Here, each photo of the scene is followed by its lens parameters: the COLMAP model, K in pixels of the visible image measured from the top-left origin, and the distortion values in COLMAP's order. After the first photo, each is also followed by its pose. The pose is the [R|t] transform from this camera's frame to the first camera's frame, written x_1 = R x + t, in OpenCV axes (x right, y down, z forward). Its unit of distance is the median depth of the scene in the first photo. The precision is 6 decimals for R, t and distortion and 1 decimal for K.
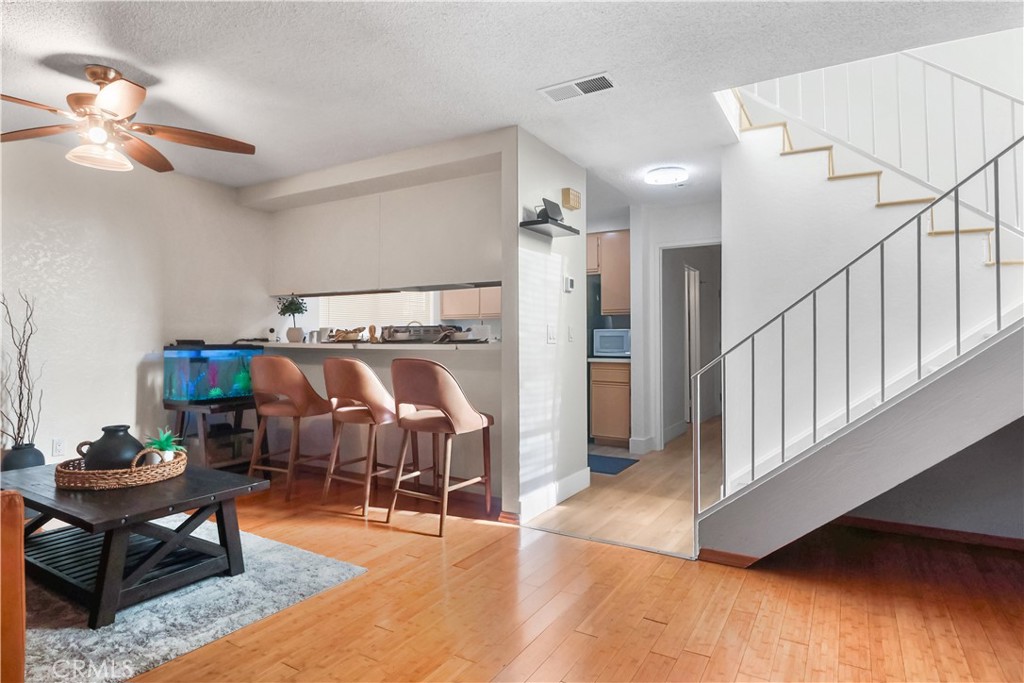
lens RADIAL K [[568.2, 0, 519.9], [0, 568.2, 323.9], [0, 0, 1]] dist [0.007719, -0.012924]
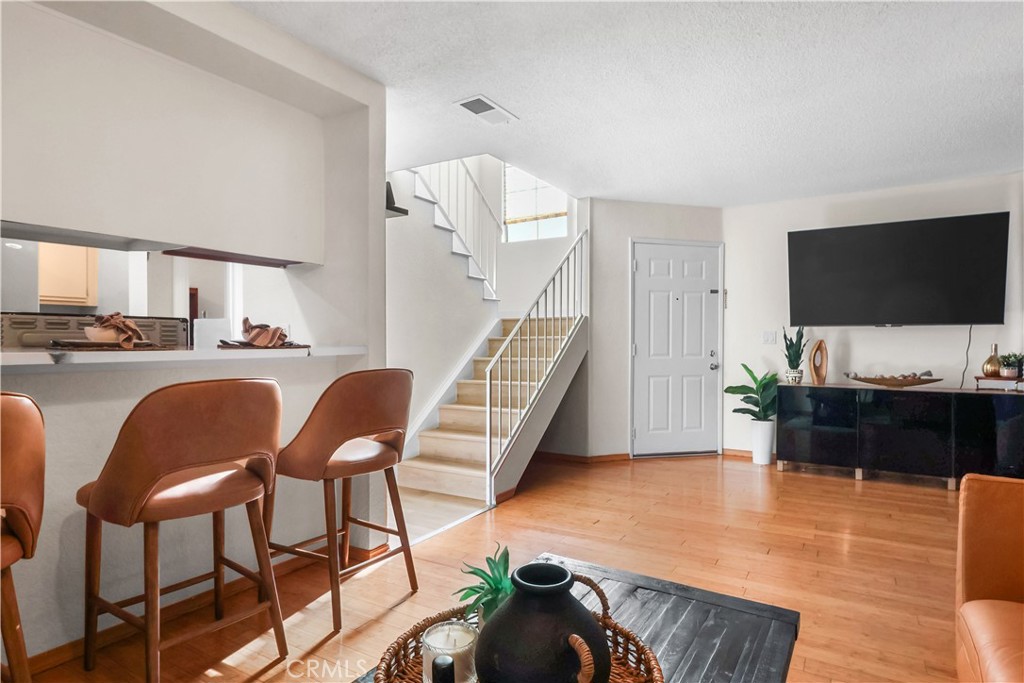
lens RADIAL K [[562.5, 0, 513.2], [0, 562.5, 336.6], [0, 0, 1]] dist [0.008575, -0.011636]
pose [[0.018415, 0.005231, 0.999817, -0.833059], [-0.024614, 0.999686, -0.004777, 0.020908], [-0.999527, -0.024522, 0.018538, 0.779568]]
